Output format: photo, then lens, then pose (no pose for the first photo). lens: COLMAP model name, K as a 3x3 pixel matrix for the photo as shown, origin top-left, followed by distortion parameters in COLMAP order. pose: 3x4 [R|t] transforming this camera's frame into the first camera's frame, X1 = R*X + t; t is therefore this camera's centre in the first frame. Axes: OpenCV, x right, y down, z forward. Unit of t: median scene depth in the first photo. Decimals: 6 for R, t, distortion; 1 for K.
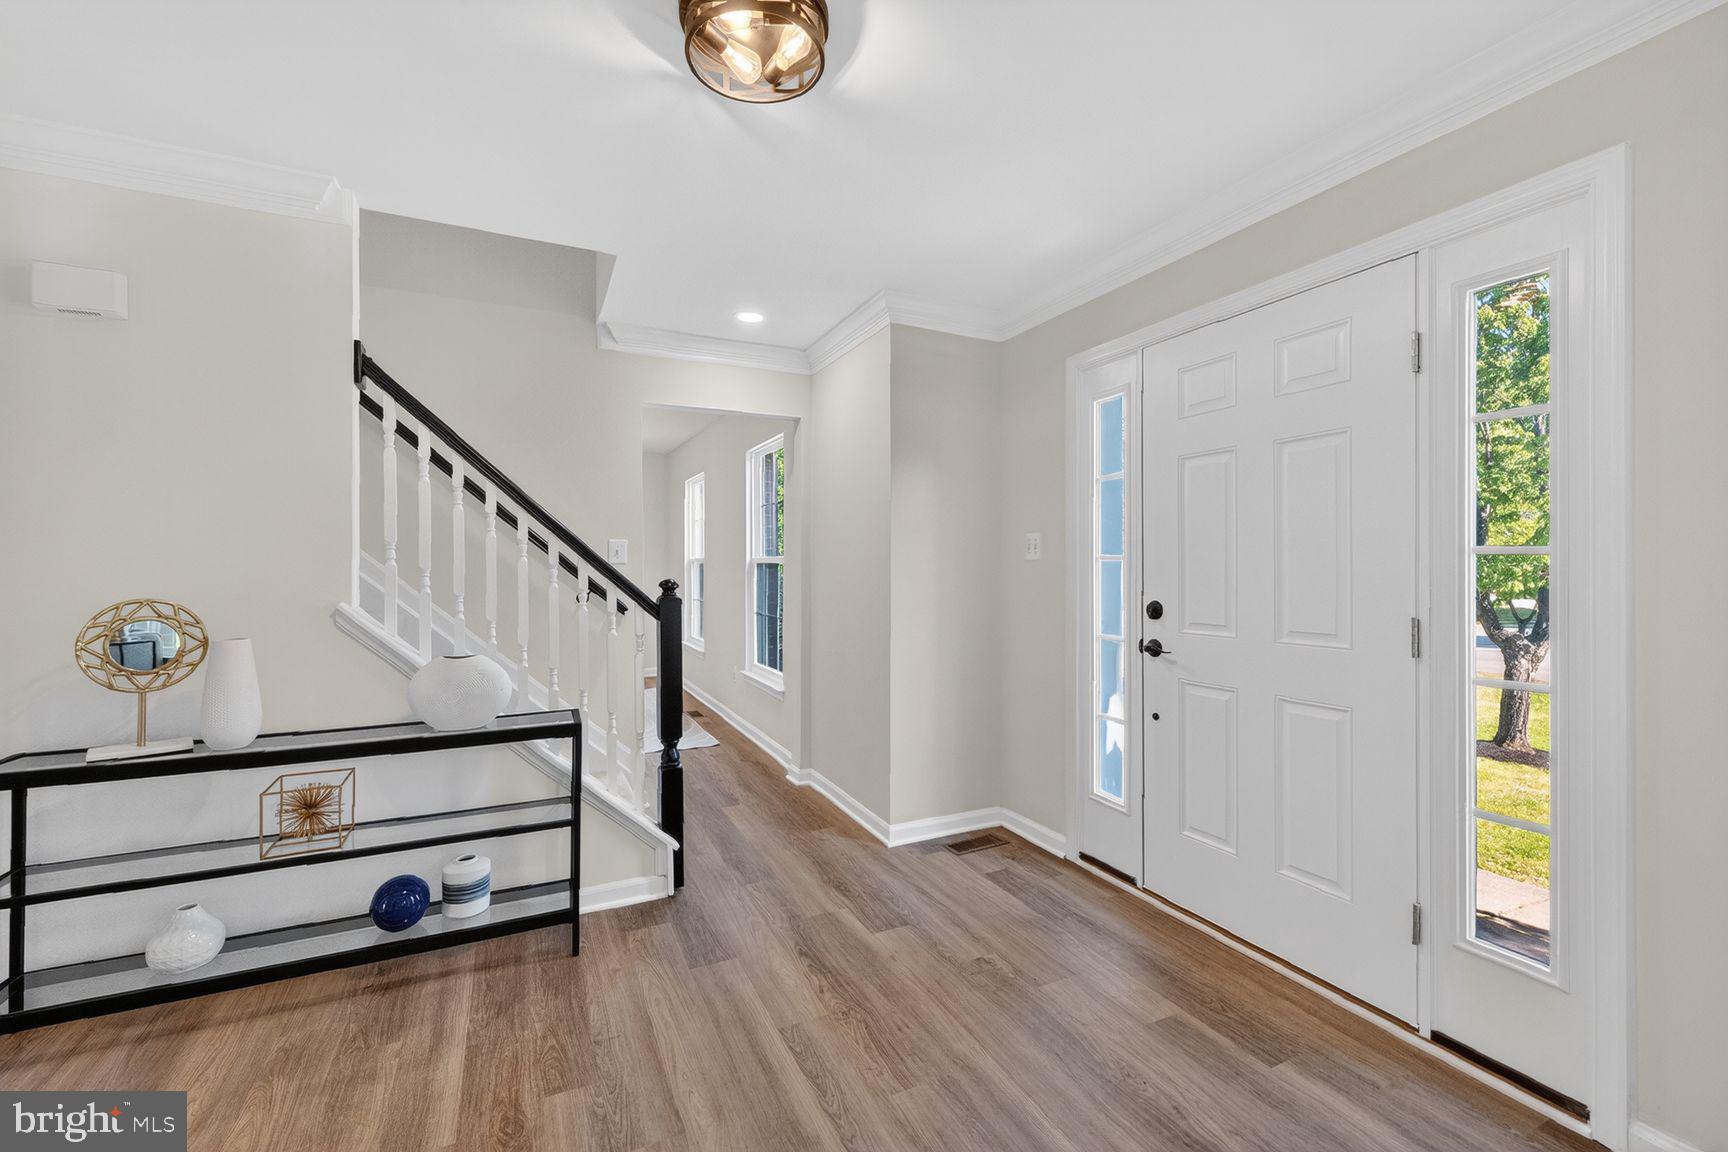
lens RADIAL K [[721.6, 0, 869.1], [0, 721.6, 562.4], [0, 0, 1]] dist [0.010871, -0.000015]
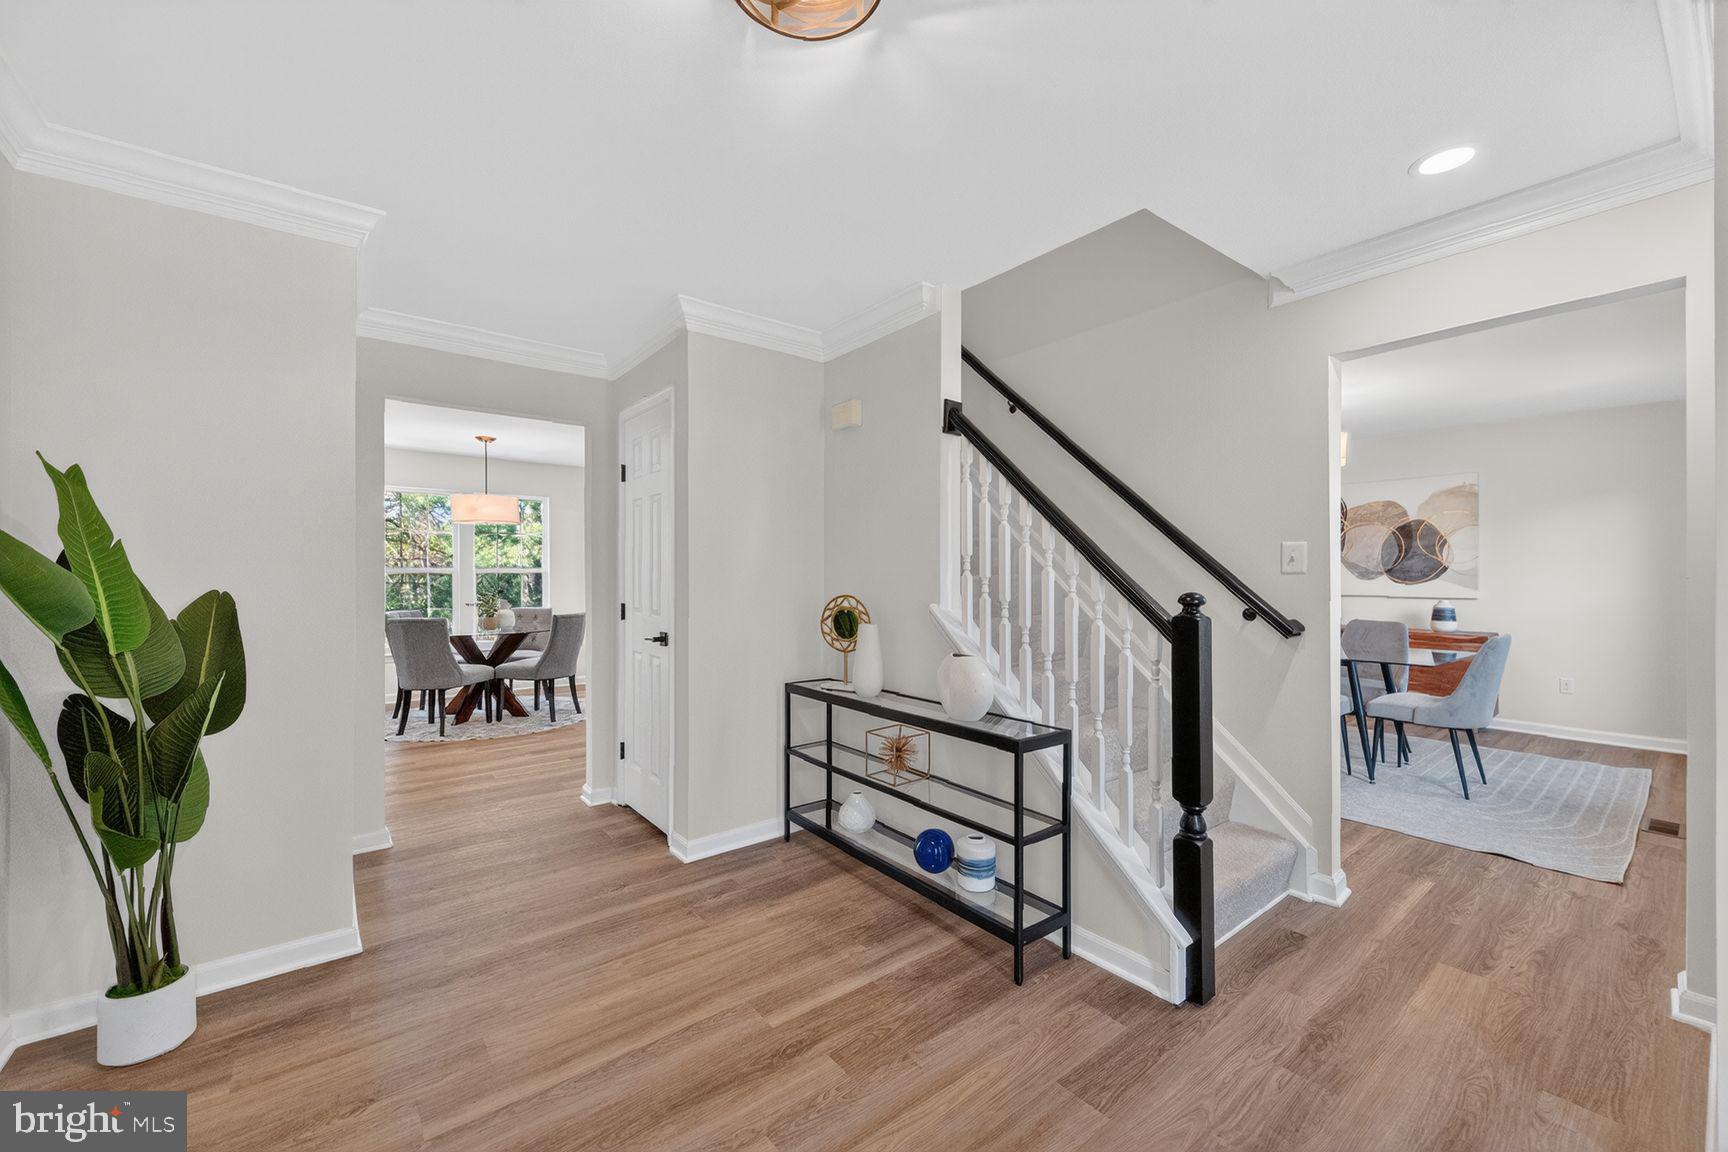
lens RADIAL K [[683.4, 0, 878.3], [0, 683.4, 571.9], [0, 0, 1]] dist [0.007654, -0.000291]
pose [[0.213890, -0.004677, -0.976847, 0.452259], [0.001060, 0.999989, -0.004555, 0.005344], [0.976857, -0.000061, 0.213893, 0.650037]]
